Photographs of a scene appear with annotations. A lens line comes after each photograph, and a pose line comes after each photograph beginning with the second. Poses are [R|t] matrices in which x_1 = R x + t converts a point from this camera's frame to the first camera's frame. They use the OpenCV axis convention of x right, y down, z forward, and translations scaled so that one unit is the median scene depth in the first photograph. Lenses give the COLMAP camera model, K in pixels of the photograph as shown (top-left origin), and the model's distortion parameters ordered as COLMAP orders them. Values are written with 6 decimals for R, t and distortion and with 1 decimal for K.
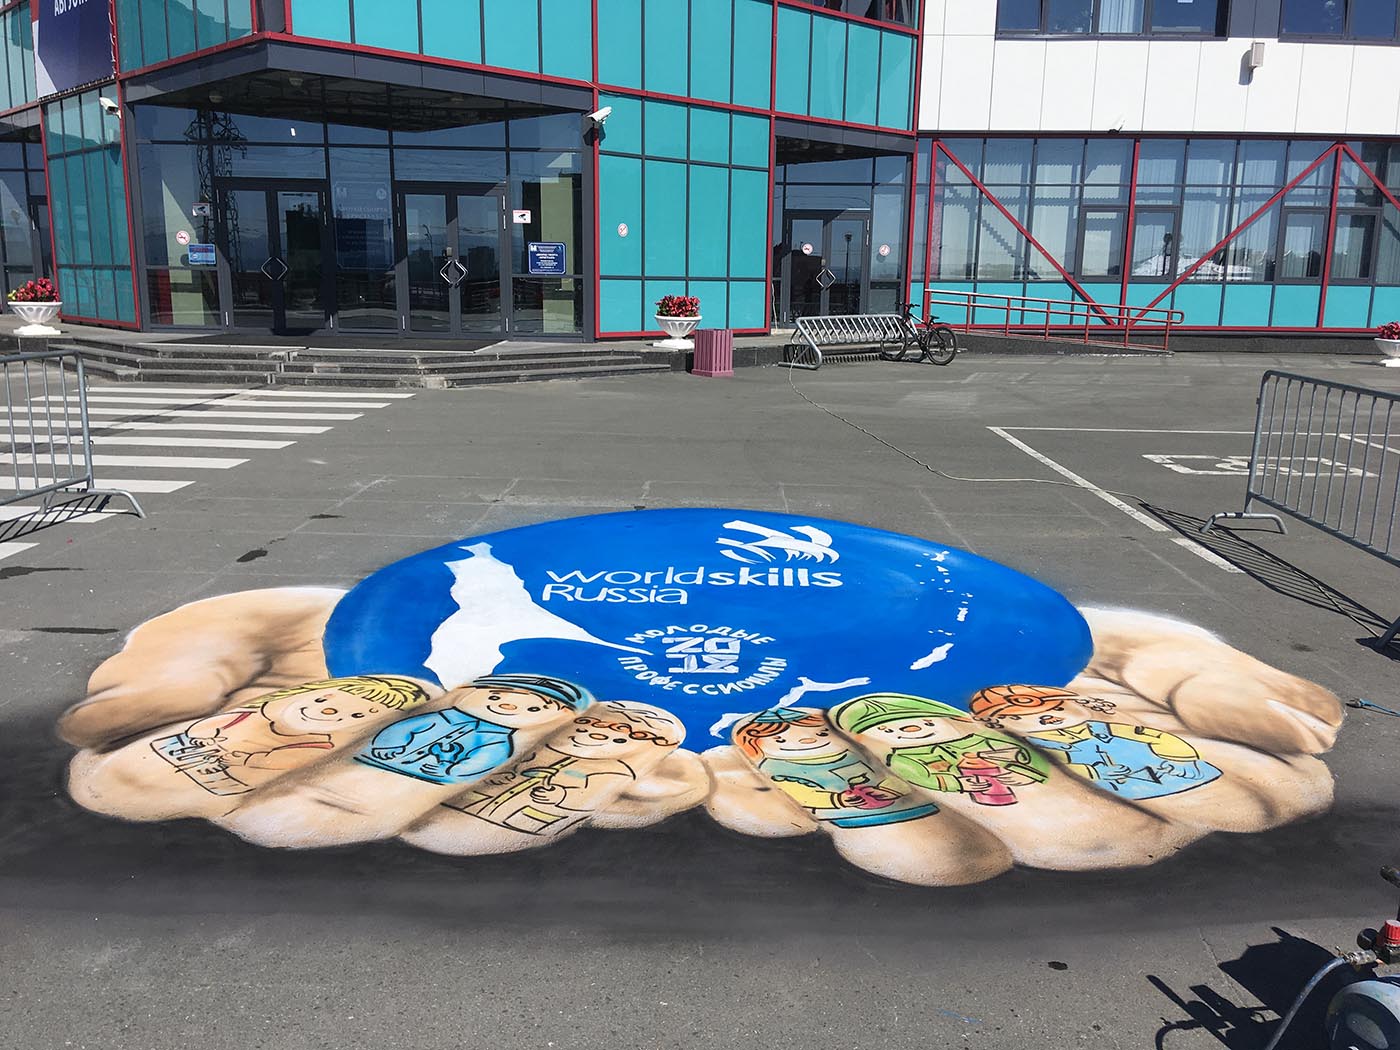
lens RADIAL K [[1193.4, 0, 700.0], [0, 1193.4, 525.0], [0, 0, 1]] dist [0.099359, -0.139148]
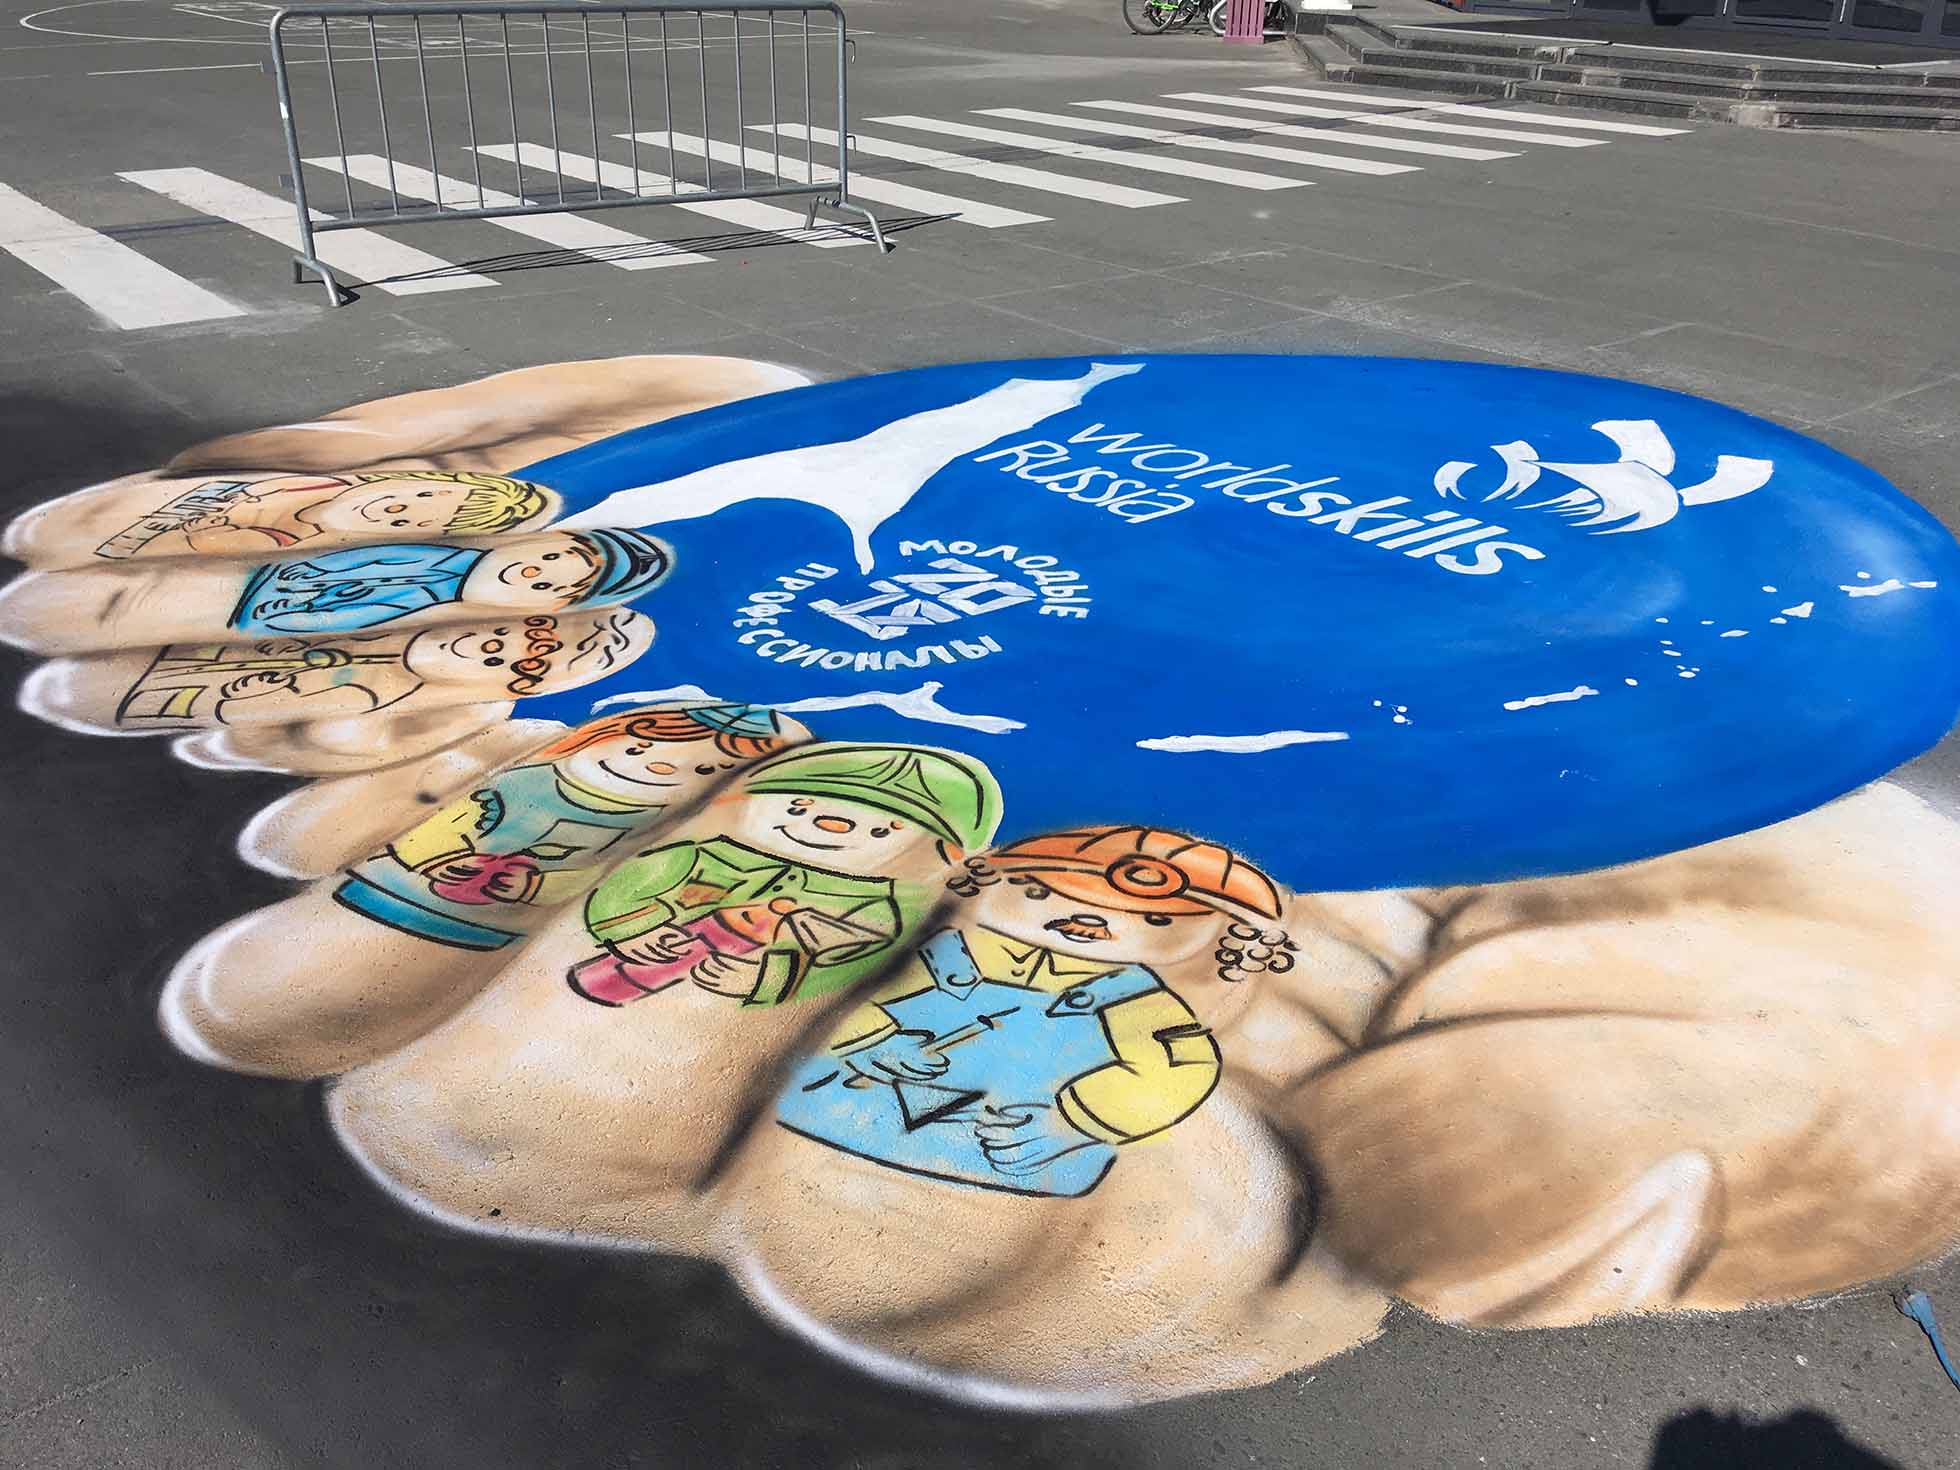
lens RADIAL K [[1670.8, 0, 980.0], [0, 1670.8, 735.0], [0, 0, 1]] dist [0.099359, -0.139148]
pose [[0.647225, 0.333337, -0.685556, 0.574066], [-0.165575, 0.939328, 0.300412, -0.070504], [0.744100, -0.080923, 0.663149, 0.497055]]
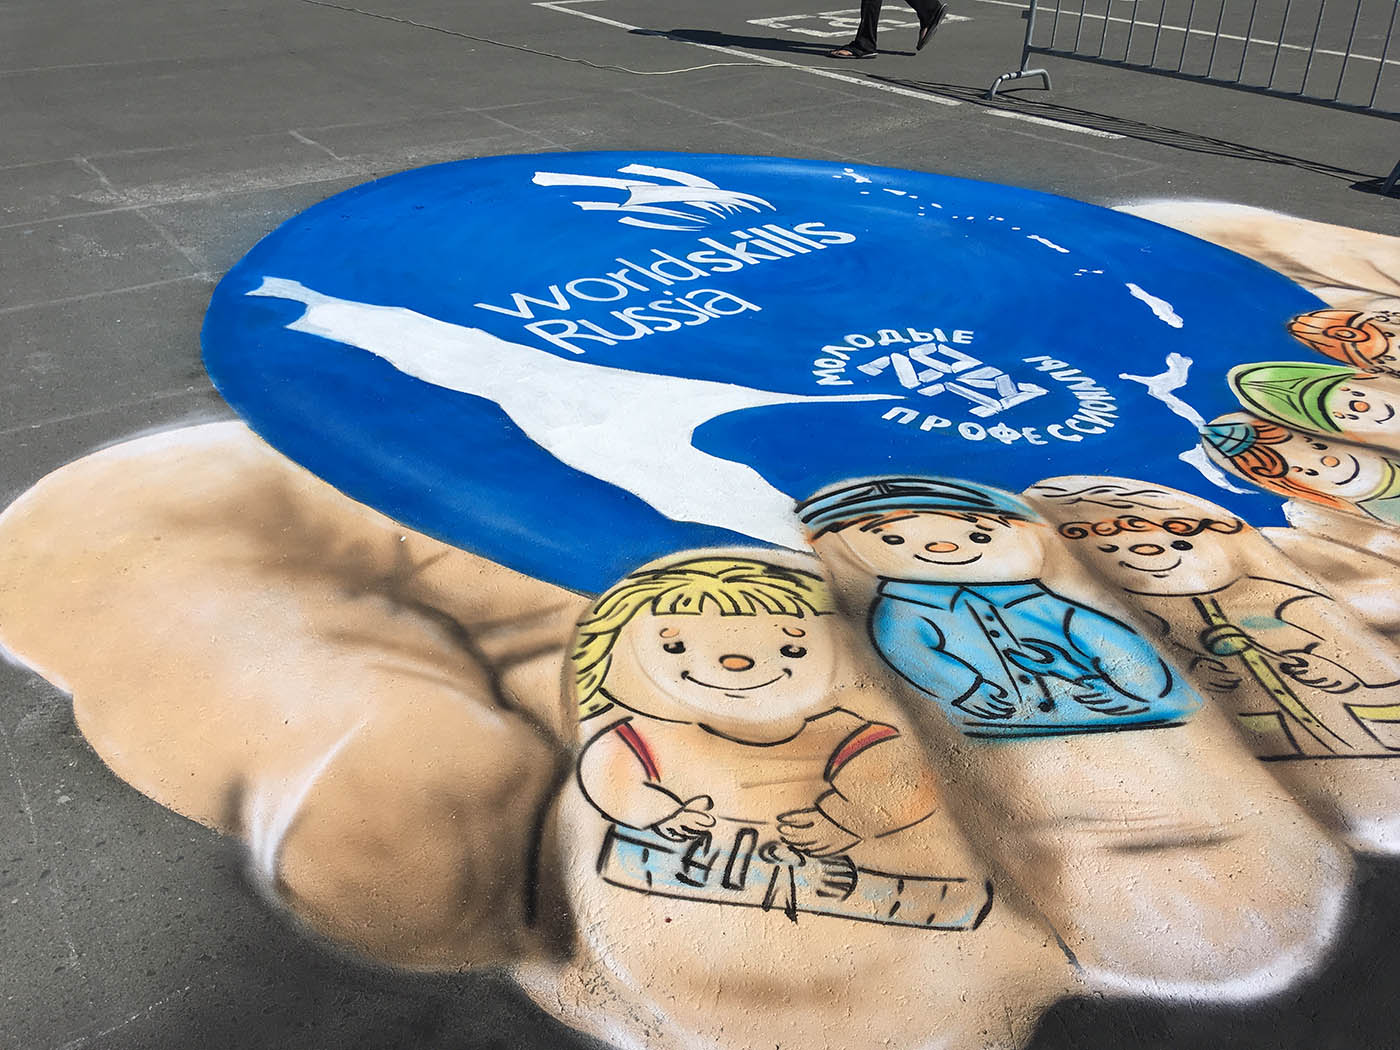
lens RADIAL K [[1193.4, 0, 700.0], [0, 1193.4, 525.0], [0, 0, 1]] dist [0.099359, -0.139148]
pose [[0.799185, -0.313477, 0.512870, -0.493389], [0.133990, 0.924679, 0.356392, -0.078678], [-0.585961, -0.216103, 0.780993, 0.528230]]
